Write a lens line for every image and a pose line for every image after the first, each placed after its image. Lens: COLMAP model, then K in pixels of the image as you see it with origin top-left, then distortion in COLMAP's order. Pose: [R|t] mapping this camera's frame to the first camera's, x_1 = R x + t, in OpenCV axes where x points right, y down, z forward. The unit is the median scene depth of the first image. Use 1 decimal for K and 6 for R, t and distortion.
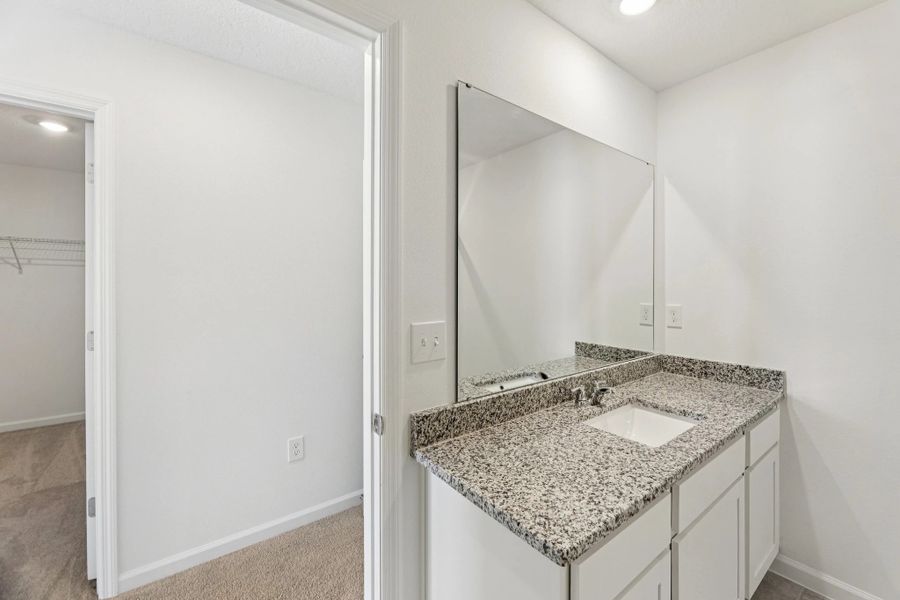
lens RADIAL K [[369.0, 0, 468.7], [0, 369.0, 288.7], [0, 0, 1]] dist [-0.001303, -0.000496]
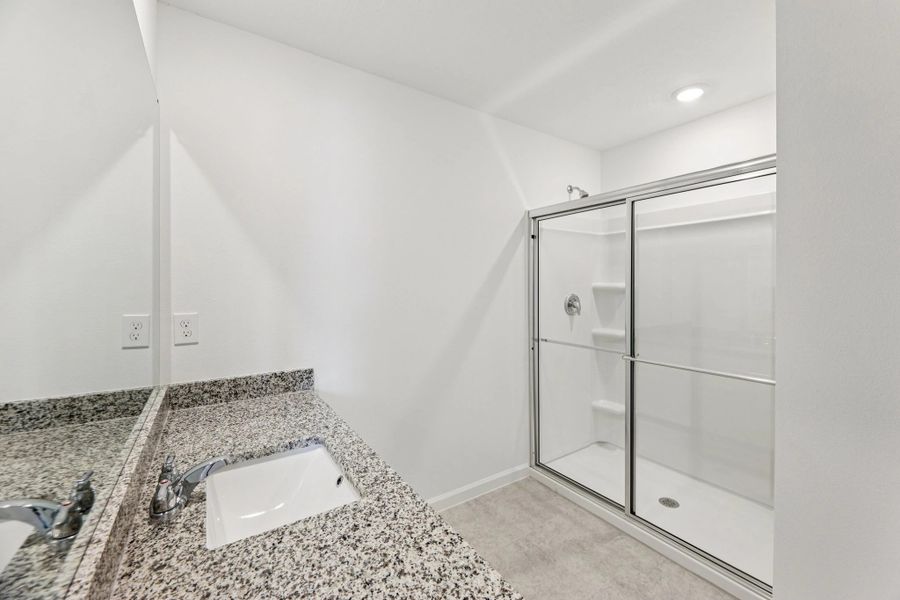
lens RADIAL K [[369.0, 0, 468.7], [0, 369.0, 288.7], [0, 0, 1]] dist [-0.001303, -0.000496]
pose [[0.049638, -0.006127, 0.998748, -0.162250], [0.006348, 0.999963, 0.005818, -0.005208], [-0.998747, 0.006051, 0.049675, 0.479019]]
